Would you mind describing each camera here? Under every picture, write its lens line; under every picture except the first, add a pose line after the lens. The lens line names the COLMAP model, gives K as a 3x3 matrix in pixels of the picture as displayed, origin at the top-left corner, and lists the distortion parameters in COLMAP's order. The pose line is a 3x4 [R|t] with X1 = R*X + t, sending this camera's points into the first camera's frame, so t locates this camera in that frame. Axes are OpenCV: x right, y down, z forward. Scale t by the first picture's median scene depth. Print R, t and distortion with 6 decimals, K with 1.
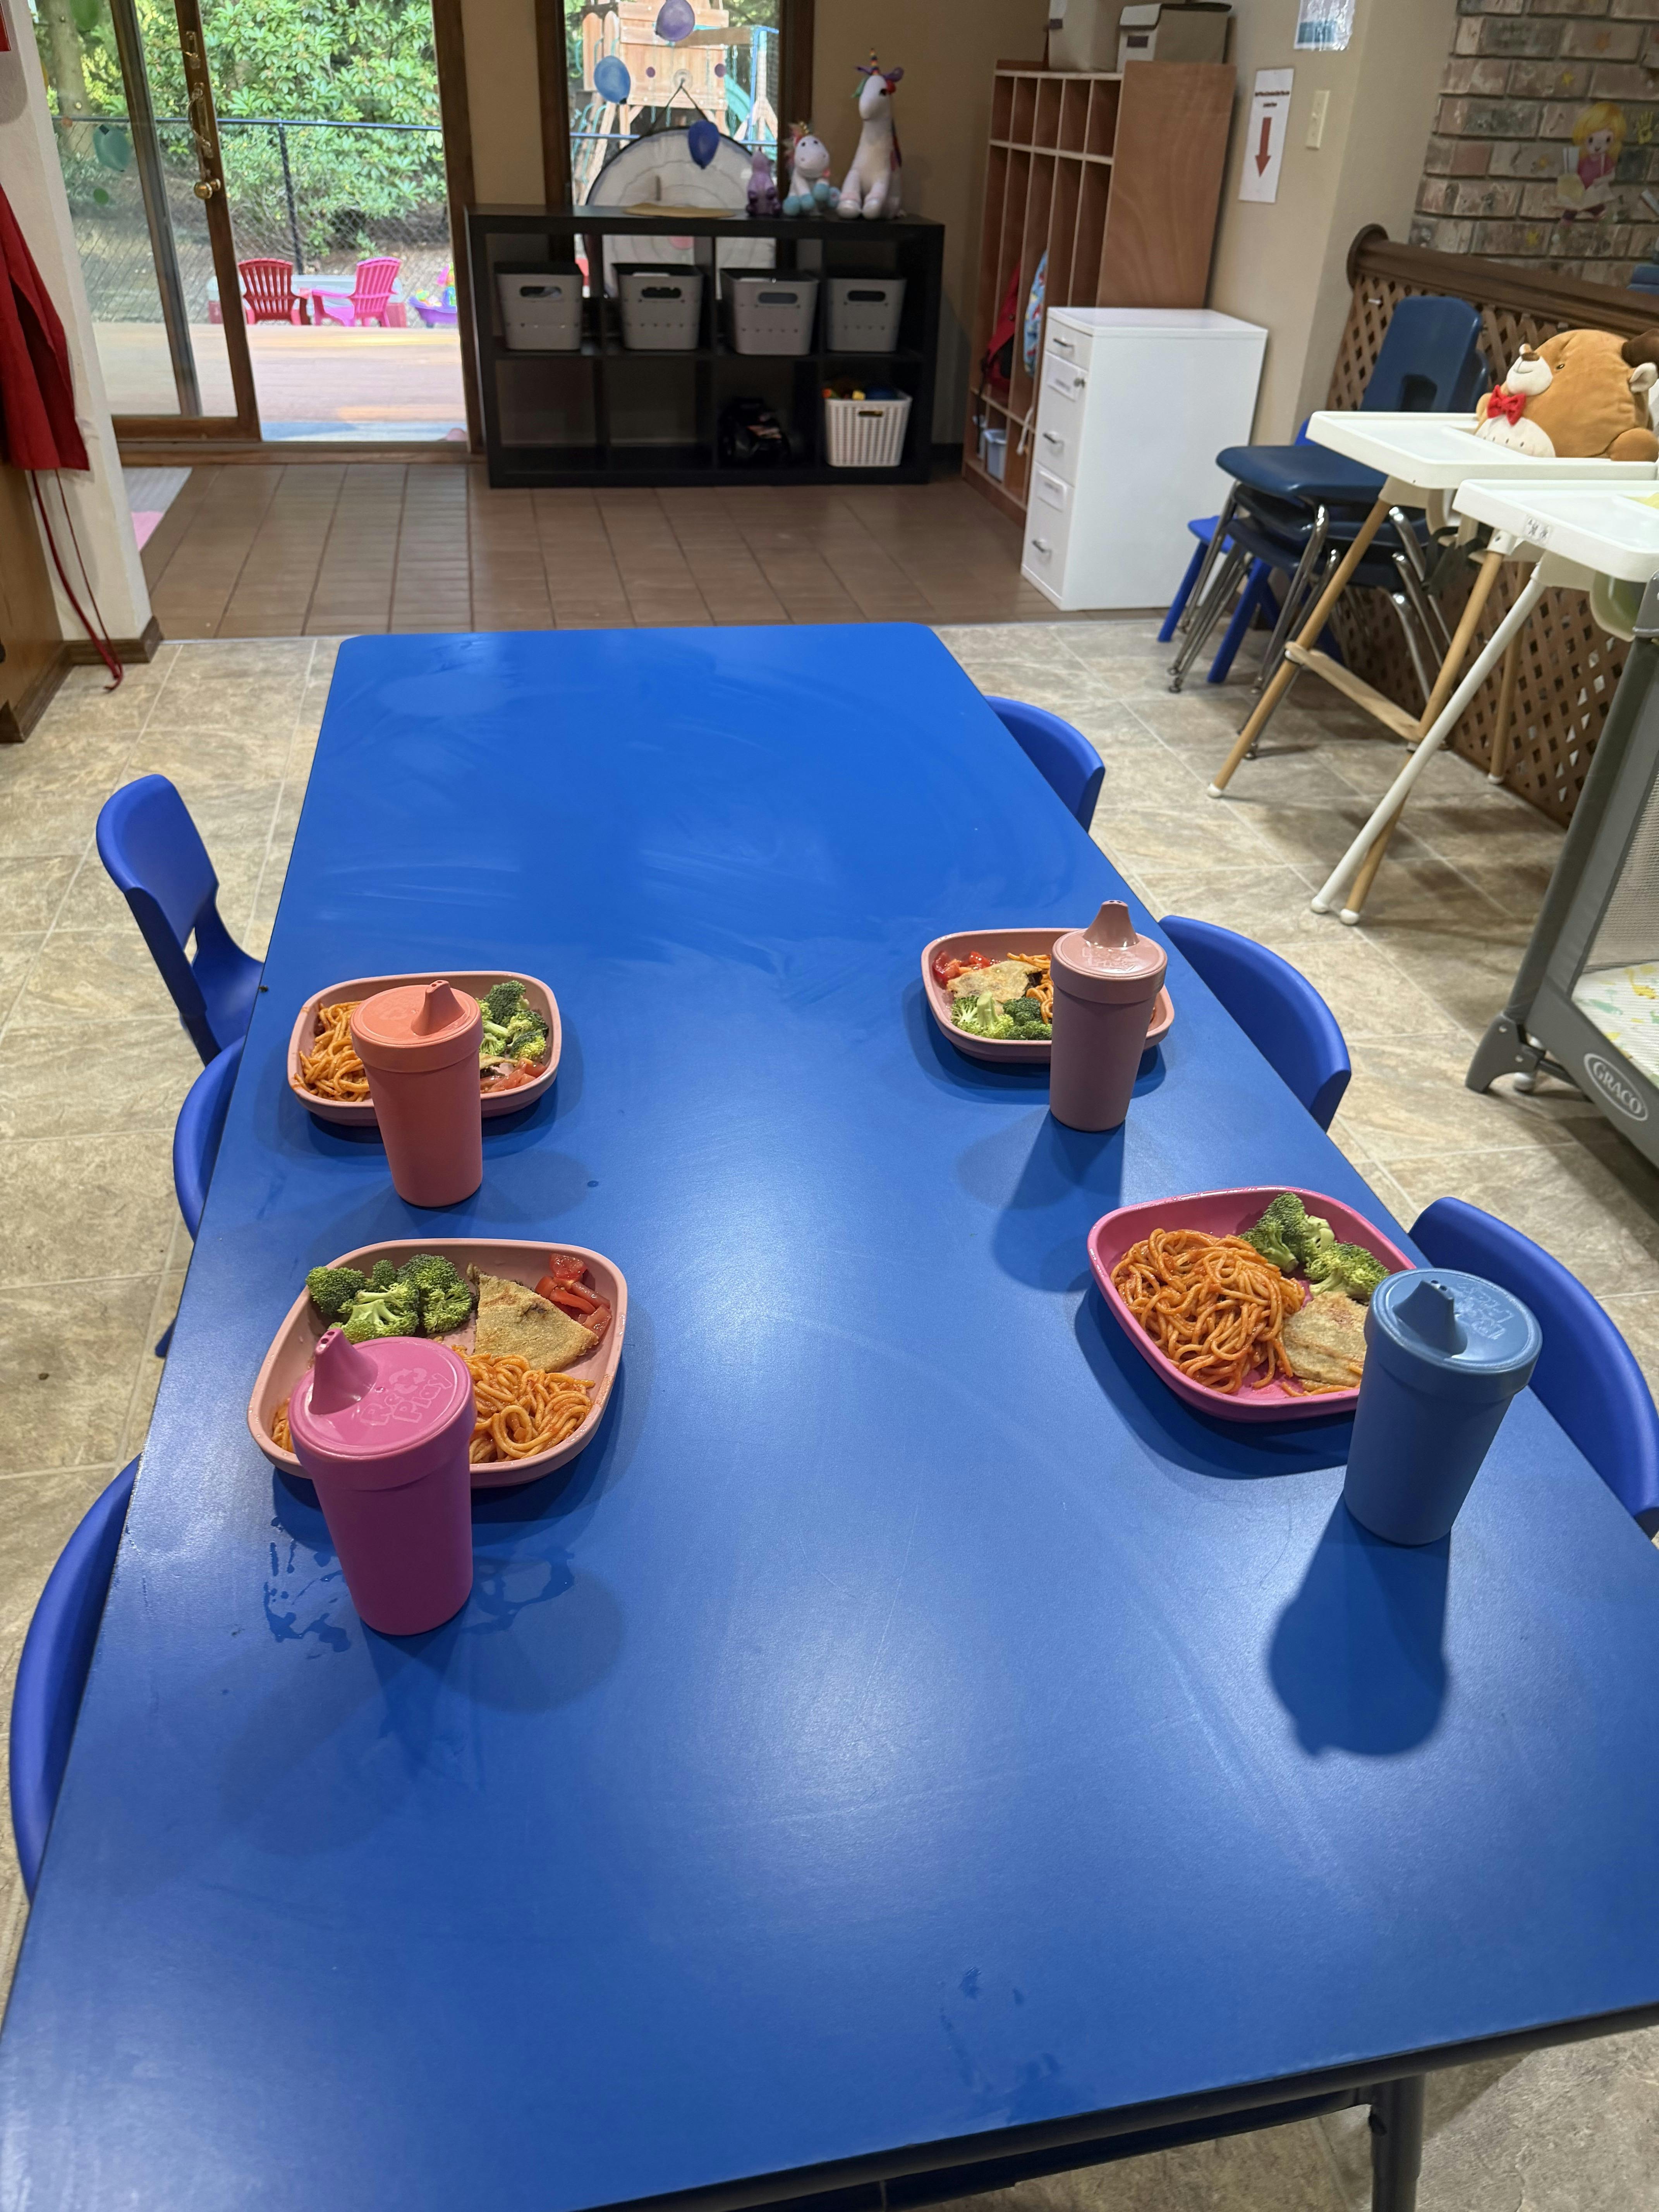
lens RADIAL K [[1537.1, 0, 833.2], [0, 1537.1, 1108.3], [0, 0, 1]] dist [-0.007964, -0.004470]
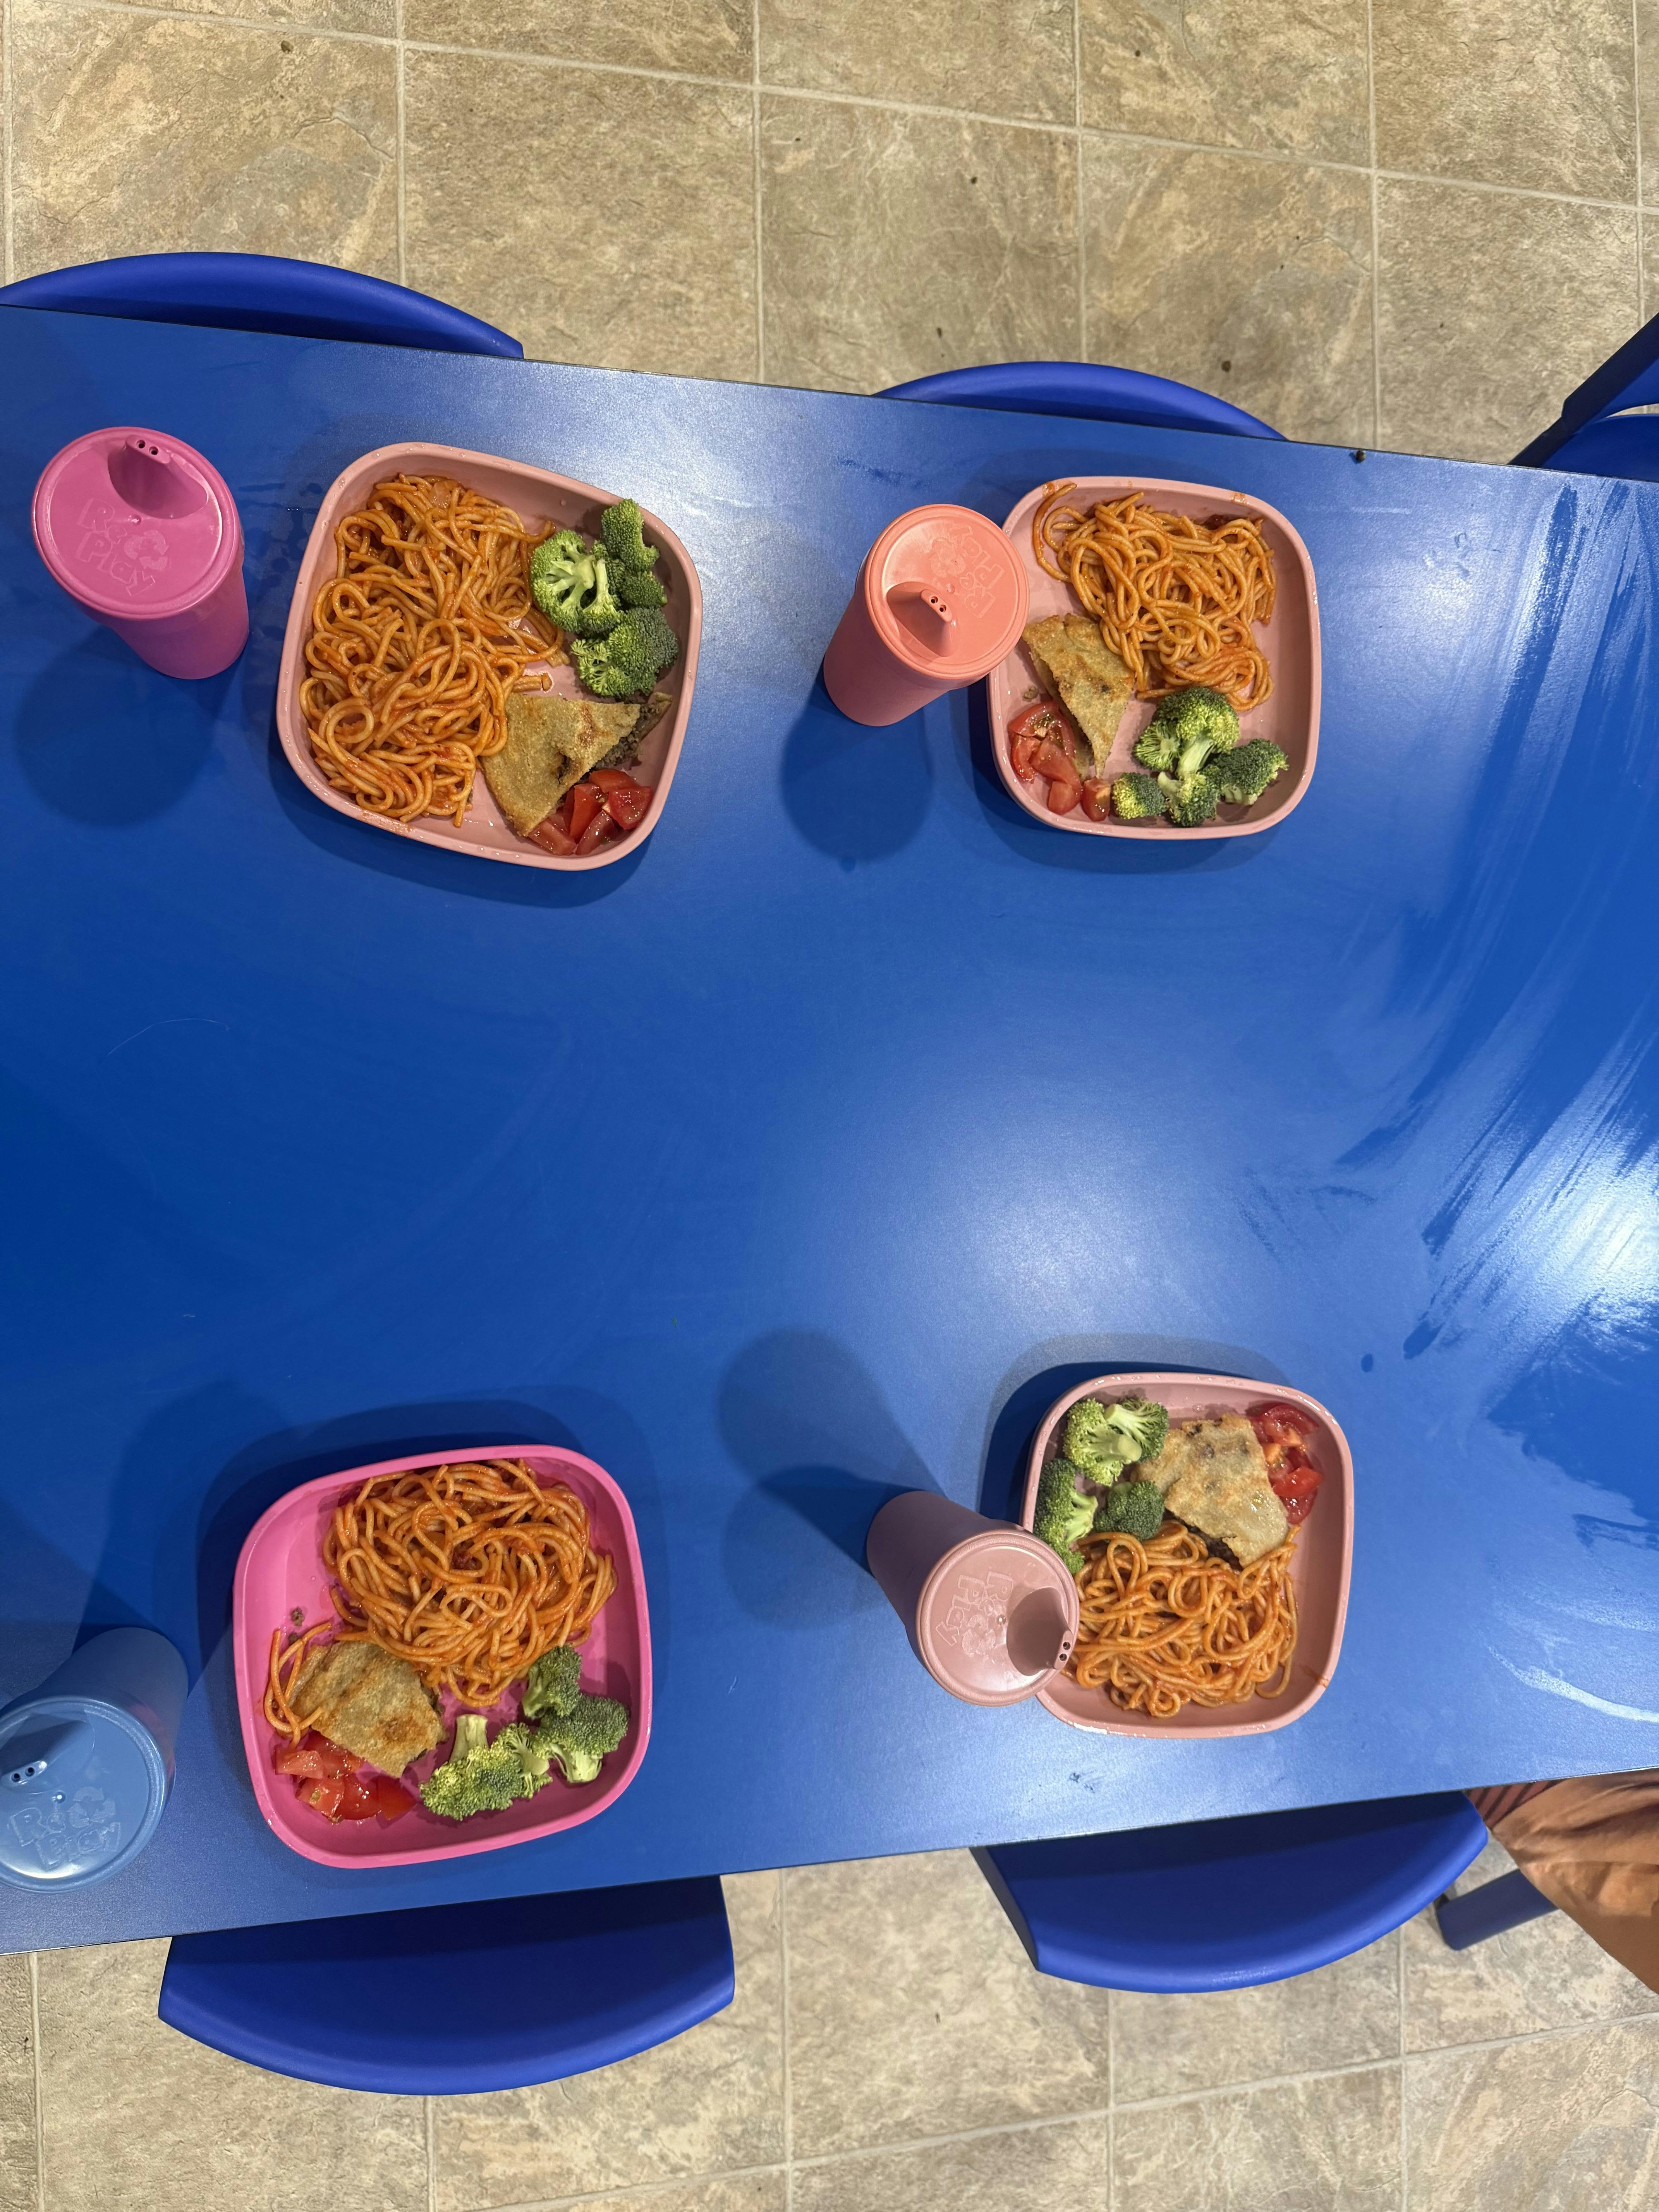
lens RADIAL K [[1537.1, 0, 831.8], [0, 1537.1, 1096.4], [0, 0, 1]] dist [-0.007964, -0.004470]
pose [[-0.168848, 0.982065, -0.083896, 0.030988], [-0.719520, -0.064638, 0.691457, -0.548661], [0.673633, 0.177115, 0.717529, 0.499808]]
